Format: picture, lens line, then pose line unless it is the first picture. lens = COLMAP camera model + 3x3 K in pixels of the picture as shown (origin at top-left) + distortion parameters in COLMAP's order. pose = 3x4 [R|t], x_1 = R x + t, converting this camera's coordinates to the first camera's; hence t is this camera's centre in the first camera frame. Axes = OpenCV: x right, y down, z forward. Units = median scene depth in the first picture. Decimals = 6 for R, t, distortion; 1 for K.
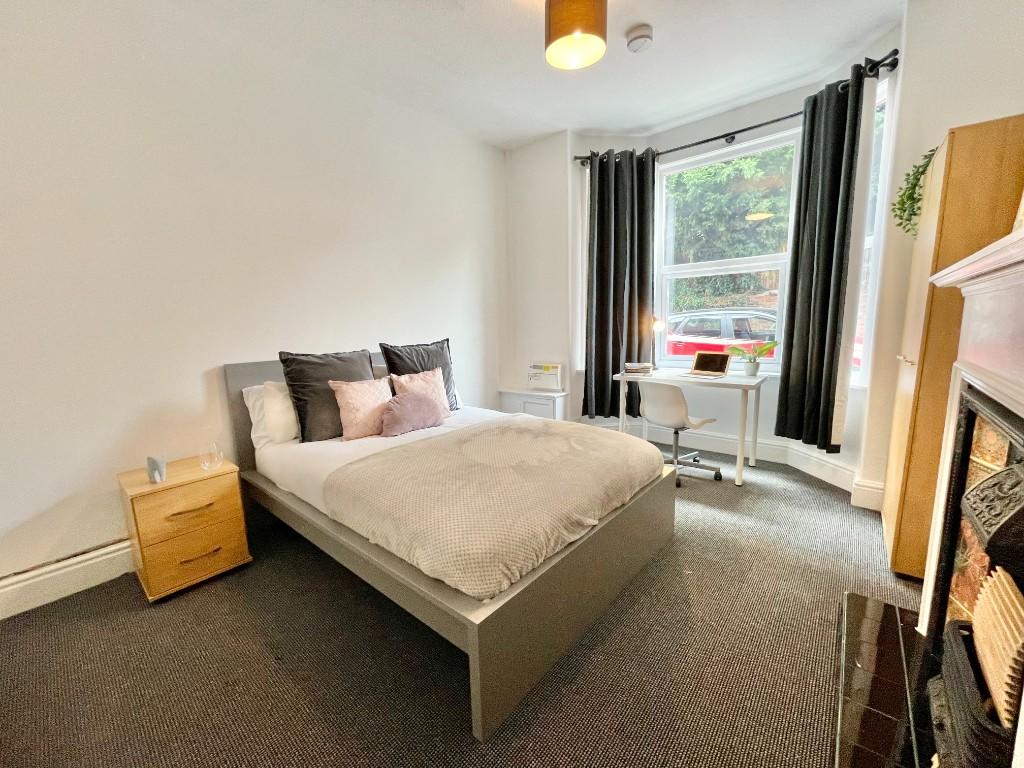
lens RADIAL K [[414.9, 0, 509.1], [0, 414.9, 385.3], [0, 0, 1]] dist [0.000308, -0.000284]
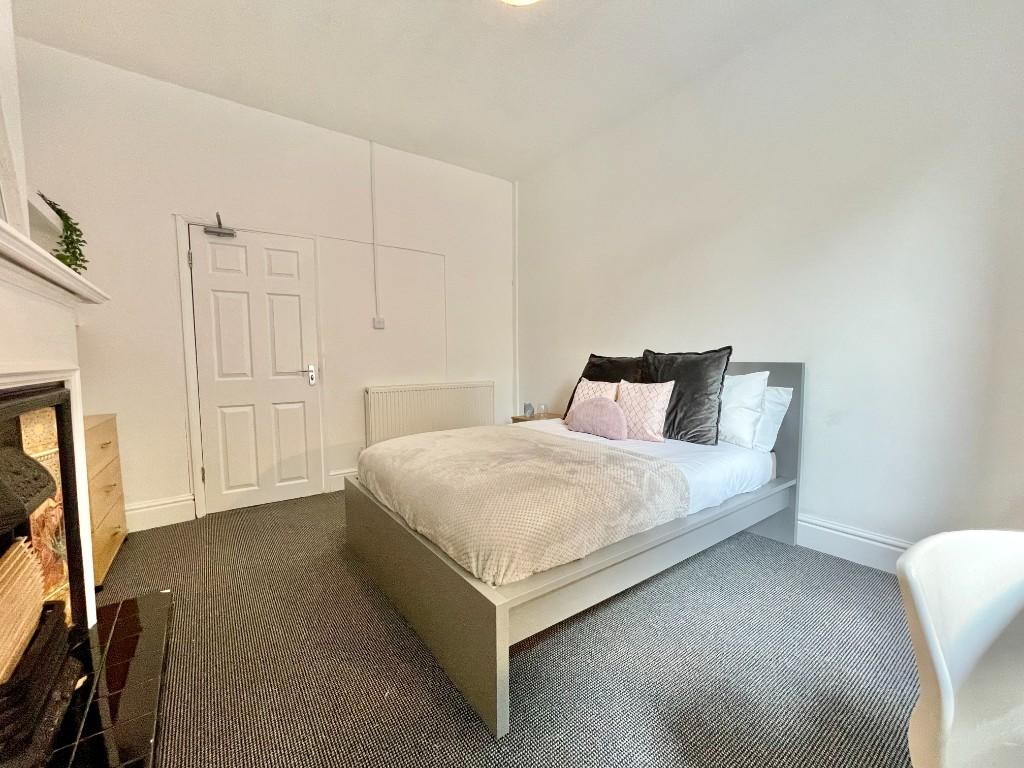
lens RADIAL K [[414.9, 0, 509.1], [0, 414.9, 385.3], [0, 0, 1]] dist [0.000308, -0.000284]
pose [[-0.233982, 0.105732, -0.966475, 0.633193], [-0.133789, 0.981111, 0.139723, -0.094001], [0.962992, 0.161997, -0.215416, 0.783233]]
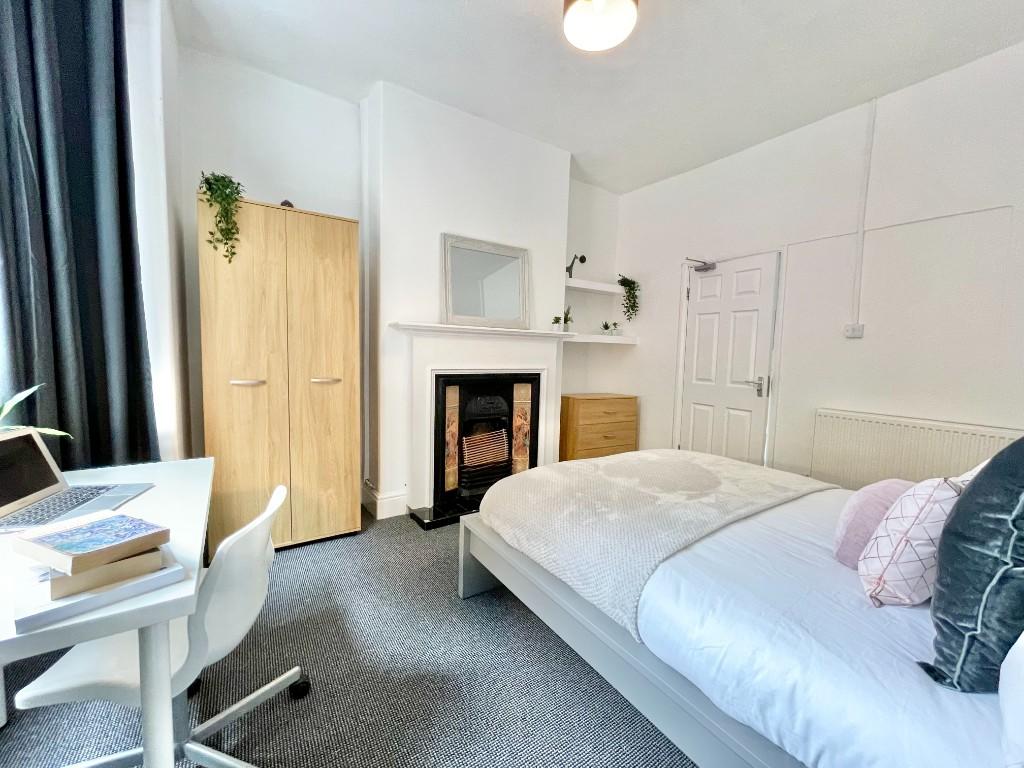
lens RADIAL K [[414.9, 0, 509.1], [0, 414.9, 385.3], [0, 0, 1]] dist [0.000308, -0.000284]
pose [[-0.957463, -0.015418, 0.288142, 0.060795], [0.049715, 0.974825, 0.217359, -0.170492], [-0.284240, 0.222438, -0.932593, 1.230998]]
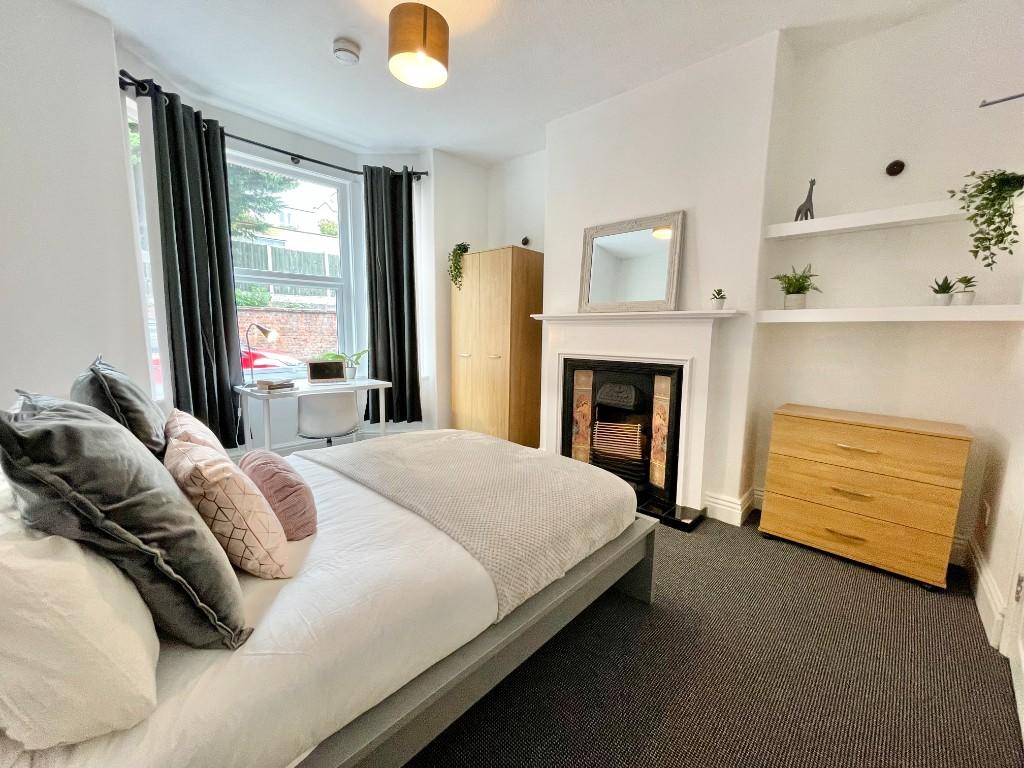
lens RADIAL K [[414.9, 0, 509.1], [0, 414.9, 385.3], [0, 0, 1]] dist [0.000308, -0.000284]
pose [[0.048048, -0.101579, 0.993667, -0.571174], [0.142582, 0.985325, 0.093832, -0.052769], [-0.988616, 0.137171, 0.061826, 0.498545]]
